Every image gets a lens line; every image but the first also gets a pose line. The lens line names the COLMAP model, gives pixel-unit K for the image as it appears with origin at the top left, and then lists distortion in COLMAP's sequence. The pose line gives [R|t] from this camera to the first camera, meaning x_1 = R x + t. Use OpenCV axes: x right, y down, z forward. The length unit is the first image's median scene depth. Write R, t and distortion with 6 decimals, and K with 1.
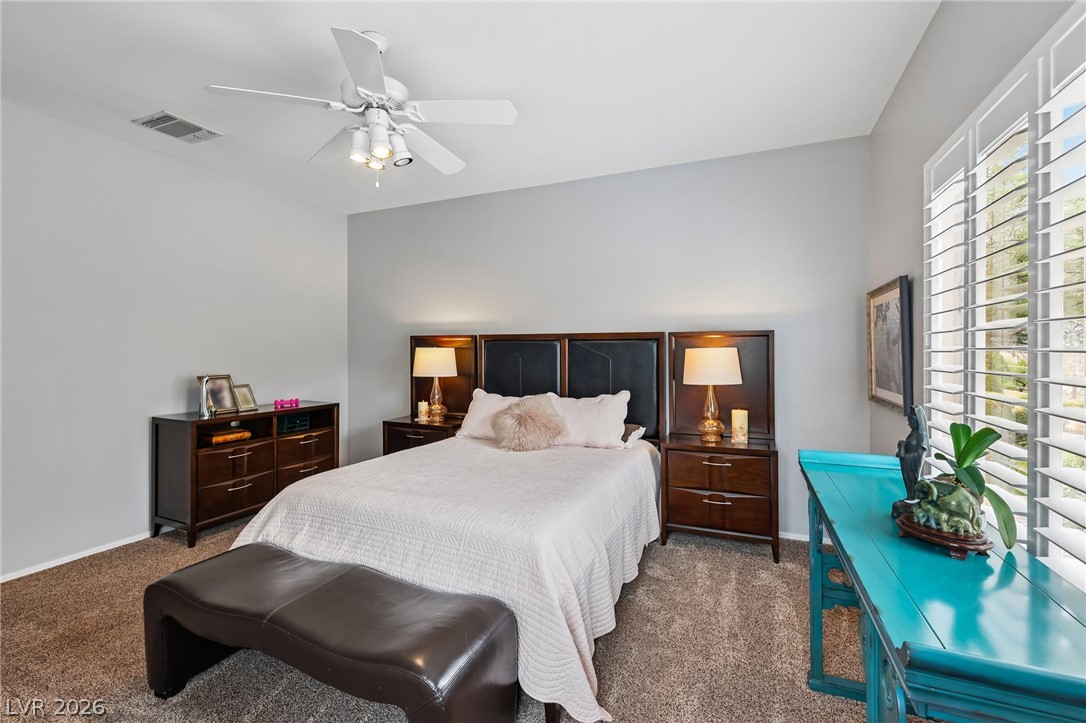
lens RADIAL K [[469.4, 0, 545.2], [0, 469.4, 351.1], [0, 0, 1]] dist [-0.000134, 0.000019]
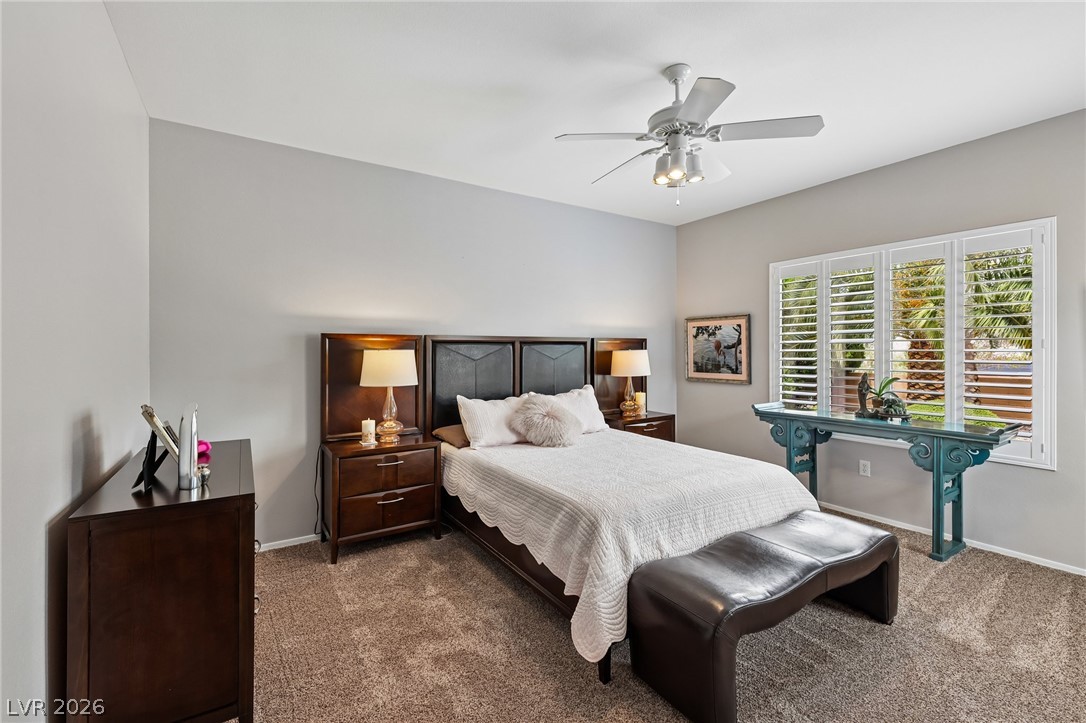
lens RADIAL K [[469.4, 0, 563.3], [0, 469.4, 351.8], [0, 0, 1]] dist [-0.000134, 0.000019]
pose [[0.537642, -0.002886, 0.843168, -0.733806], [0.005976, 0.999982, -0.000388, -0.001526], [-0.843152, 0.005247, 0.537650, 0.321420]]
